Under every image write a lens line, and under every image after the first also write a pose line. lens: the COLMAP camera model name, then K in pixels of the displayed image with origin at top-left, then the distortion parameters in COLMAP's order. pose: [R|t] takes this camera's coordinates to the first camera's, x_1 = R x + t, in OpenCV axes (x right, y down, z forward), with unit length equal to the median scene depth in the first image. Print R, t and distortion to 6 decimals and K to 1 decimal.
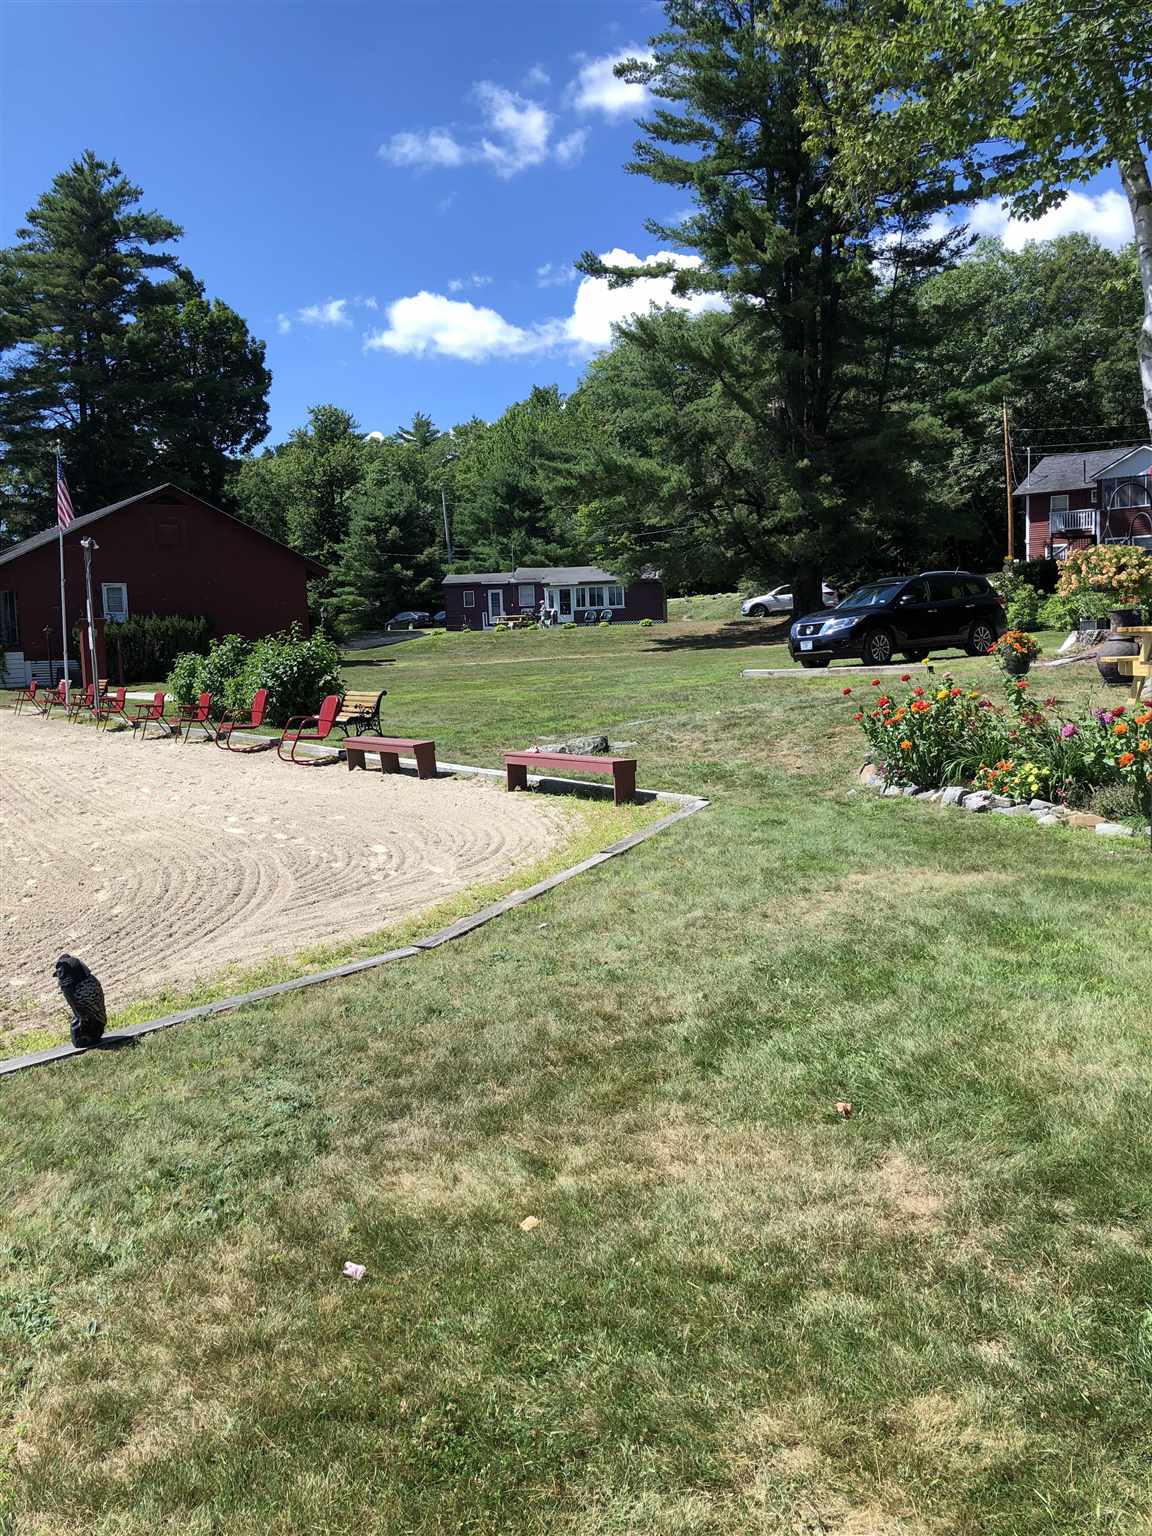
lens RADIAL K [[1273.5, 0, 578.9], [0, 1273.5, 757.0], [0, 0, 1]] dist [0.024114, -0.010516]
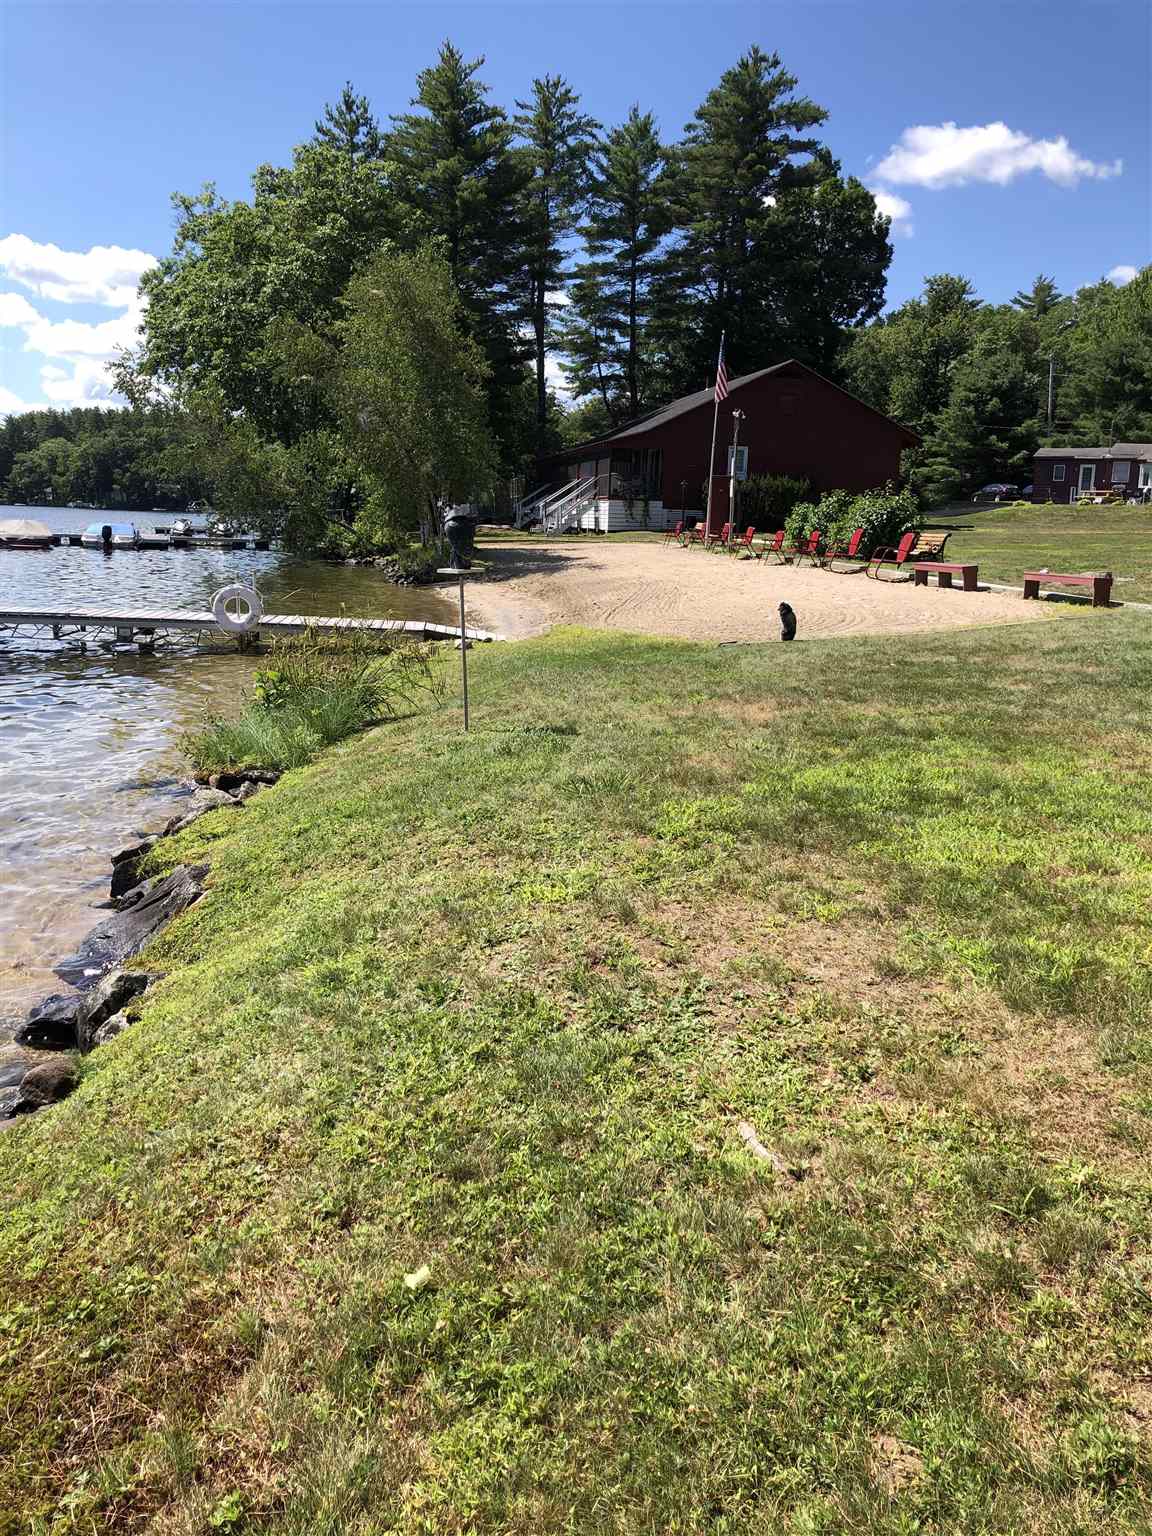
lens RADIAL K [[1273.5, 0, 577.1], [0, 1273.5, 758.7], [0, 0, 1]] dist [0.024114, -0.010516]
pose [[0.899897, 0.137467, -0.413869, 0.084034], [-0.095423, 0.988091, 0.120712, 0.058061], [0.425534, -0.069136, 0.902298, -0.402277]]
